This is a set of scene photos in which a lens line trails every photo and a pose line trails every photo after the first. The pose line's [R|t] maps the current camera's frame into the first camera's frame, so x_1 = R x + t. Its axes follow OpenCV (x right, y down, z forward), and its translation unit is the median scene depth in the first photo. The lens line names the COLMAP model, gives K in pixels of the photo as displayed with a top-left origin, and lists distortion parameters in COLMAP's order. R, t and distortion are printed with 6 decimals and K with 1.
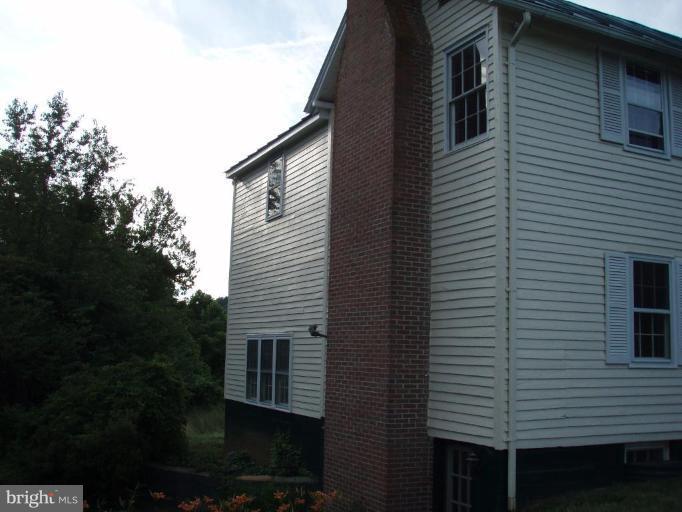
lens RADIAL K [[749.4, 0, 341.0], [0, 749.4, 256.0], [0, 0, 1]] dist [-0.164843, 0.031554]
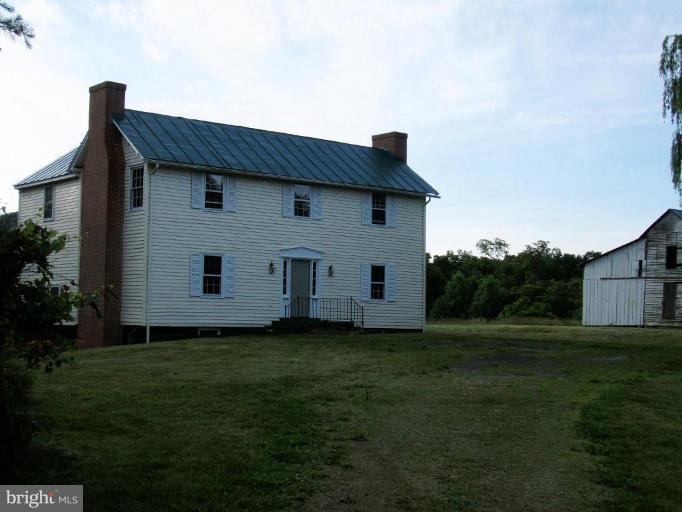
lens RADIAL K [[1009.5, 0, 338.4], [0, 1009.5, 256.8], [0, 0, 1]] dist [0.027944, 0.151399]
pose [[0.972421, 0.002250, 0.233221, 0.025030], [-0.020724, 0.996831, 0.076795, -0.187828], [-0.232309, -0.079511, 0.969387, -1.755238]]
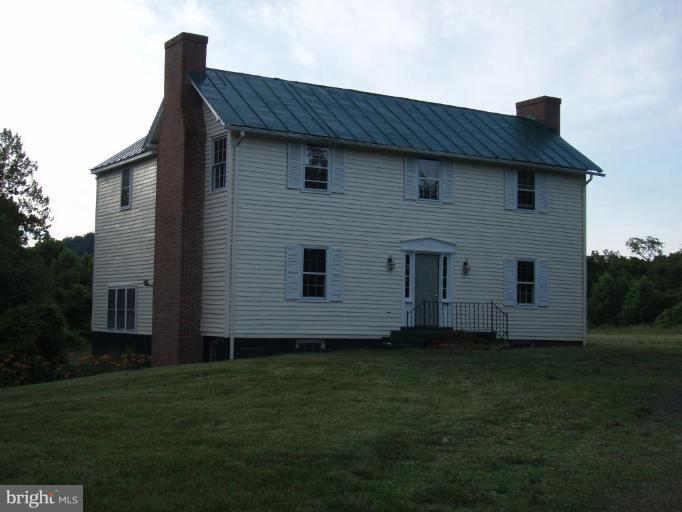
lens RADIAL K [[1009.5, 0, 338.4], [0, 1009.5, 256.8], [0, 0, 1]] dist [0.027944, 0.151399]
pose [[0.994878, -0.003297, 0.101031, 0.150744], [-0.004358, 0.997140, 0.075457, -0.125790], [-0.100991, -0.075511, 0.992018, -1.229272]]
